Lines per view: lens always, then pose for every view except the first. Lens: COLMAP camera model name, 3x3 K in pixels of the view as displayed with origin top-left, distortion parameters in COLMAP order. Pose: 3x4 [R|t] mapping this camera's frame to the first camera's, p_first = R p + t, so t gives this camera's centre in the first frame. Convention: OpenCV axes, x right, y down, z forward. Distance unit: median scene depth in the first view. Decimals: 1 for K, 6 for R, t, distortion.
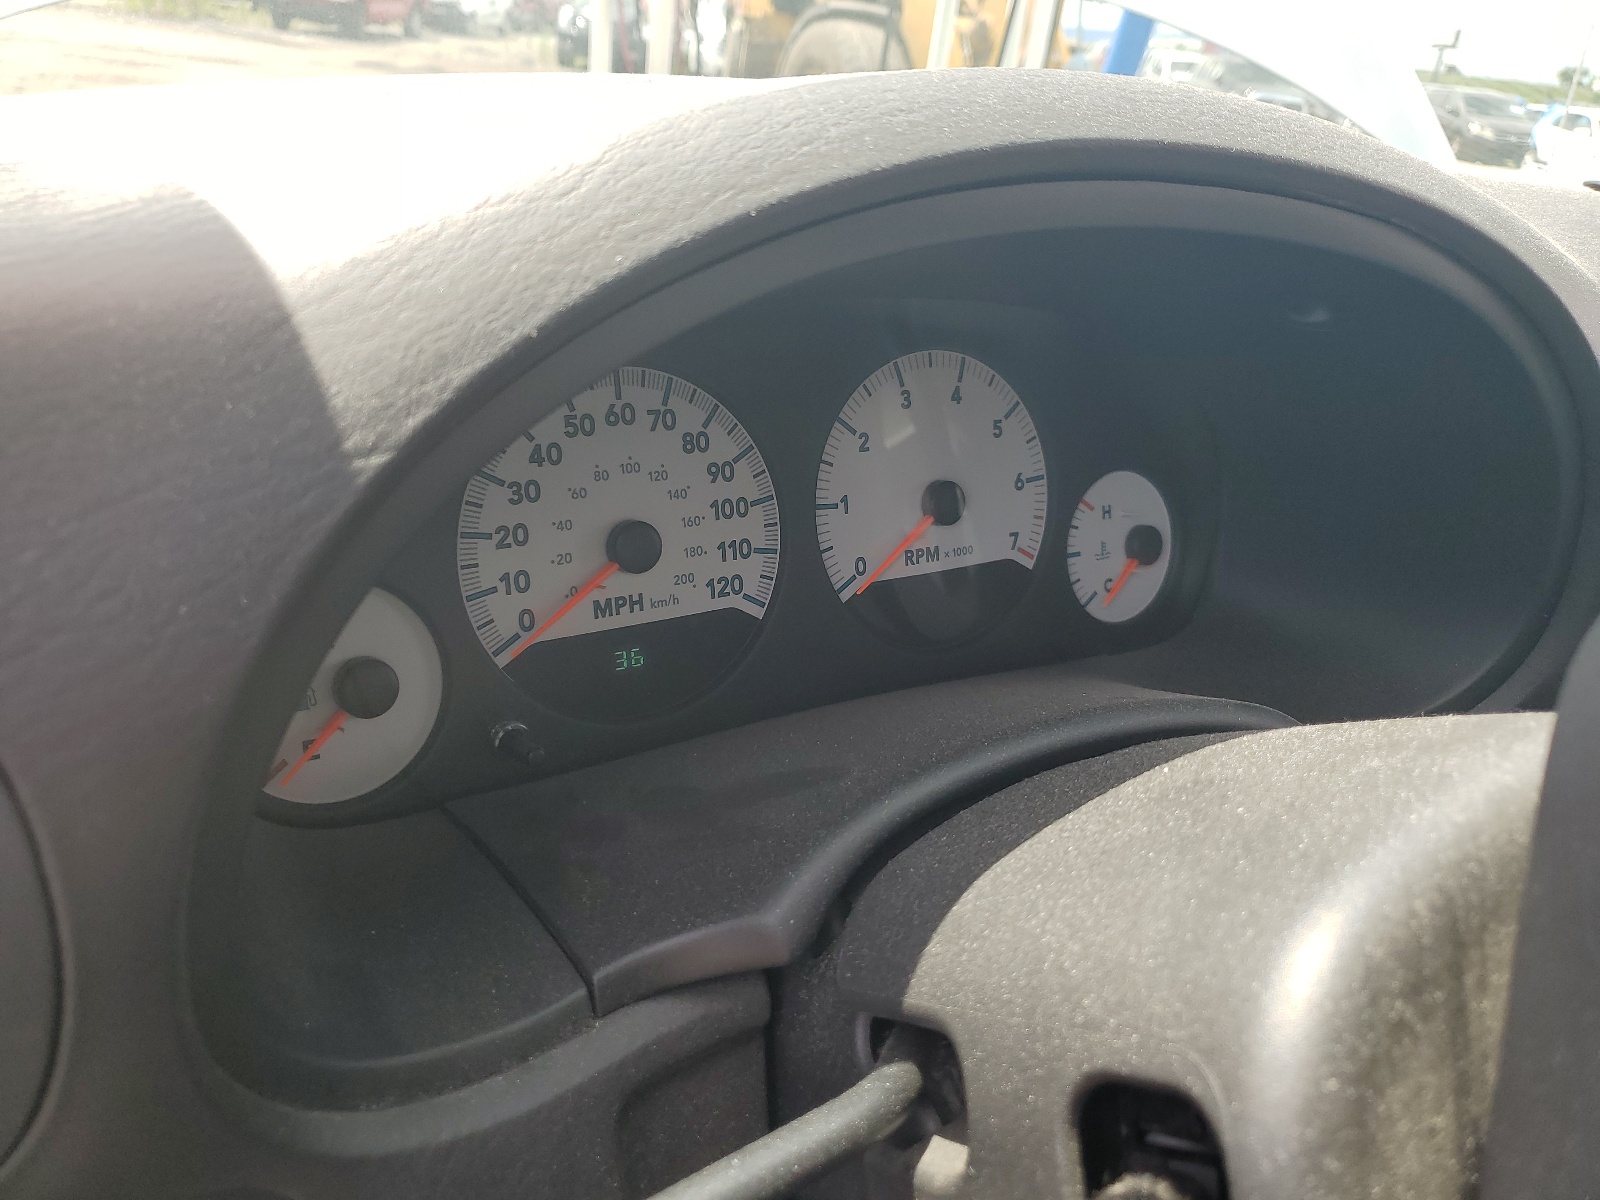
lens RADIAL K [[1203.2, 0, 800.0], [0, 1203.2, 600.0], [0, 0, 1]] dist [0.005469, -0.000185]
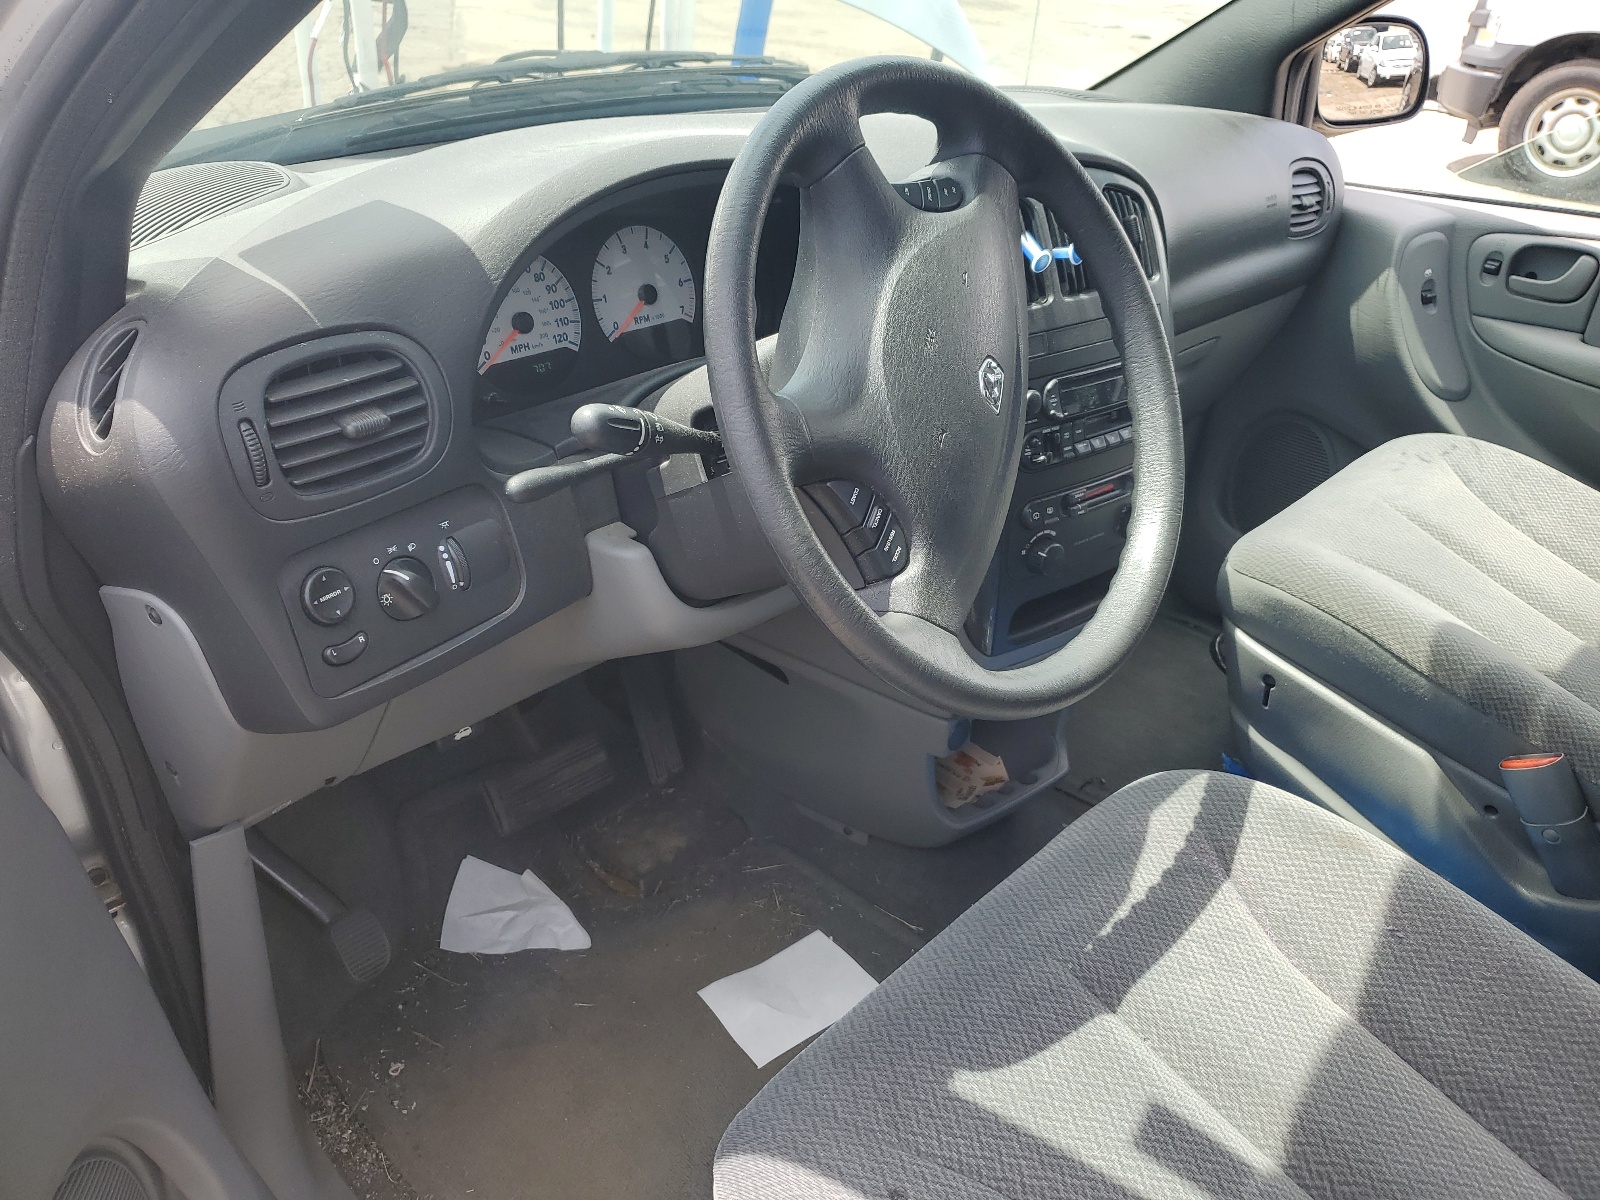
lens RADIAL K [[1240.6, 0, 809.2], [0, 1240.6, 611.7], [0, 0, 1]] dist [0.082366, -0.122079]
pose [[0.968914, -0.154294, 0.193389, -0.142053], [0.127571, 0.981349, 0.143806, 0.220142], [-0.211970, -0.114665, 0.970526, -1.513403]]
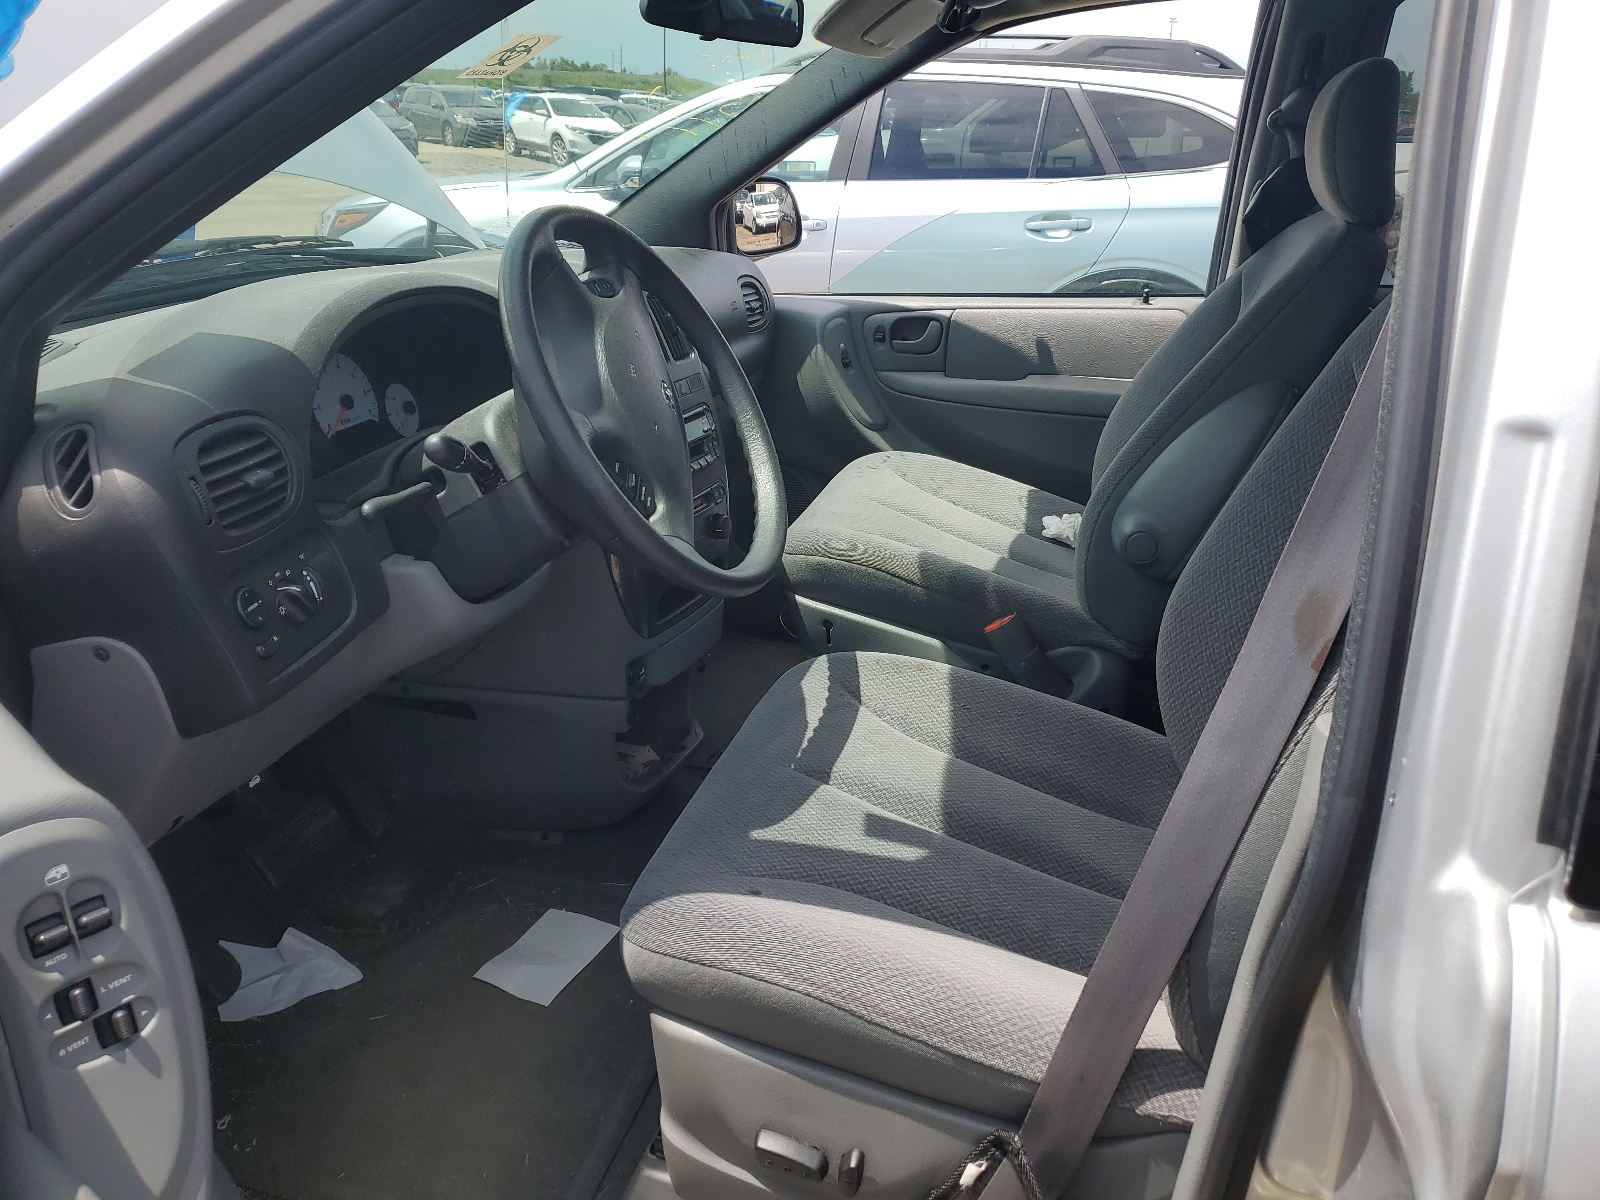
lens RADIAL K [[1240.6, 0, 809.2], [0, 1240.6, 611.7], [0, 0, 1]] dist [0.082366, -0.122079]
pose [[0.741198, -0.310991, 0.594904, -1.074120], [0.306097, 0.945295, 0.112792, 0.425313], [-0.597437, 0.098497, 0.795844, -2.182527]]
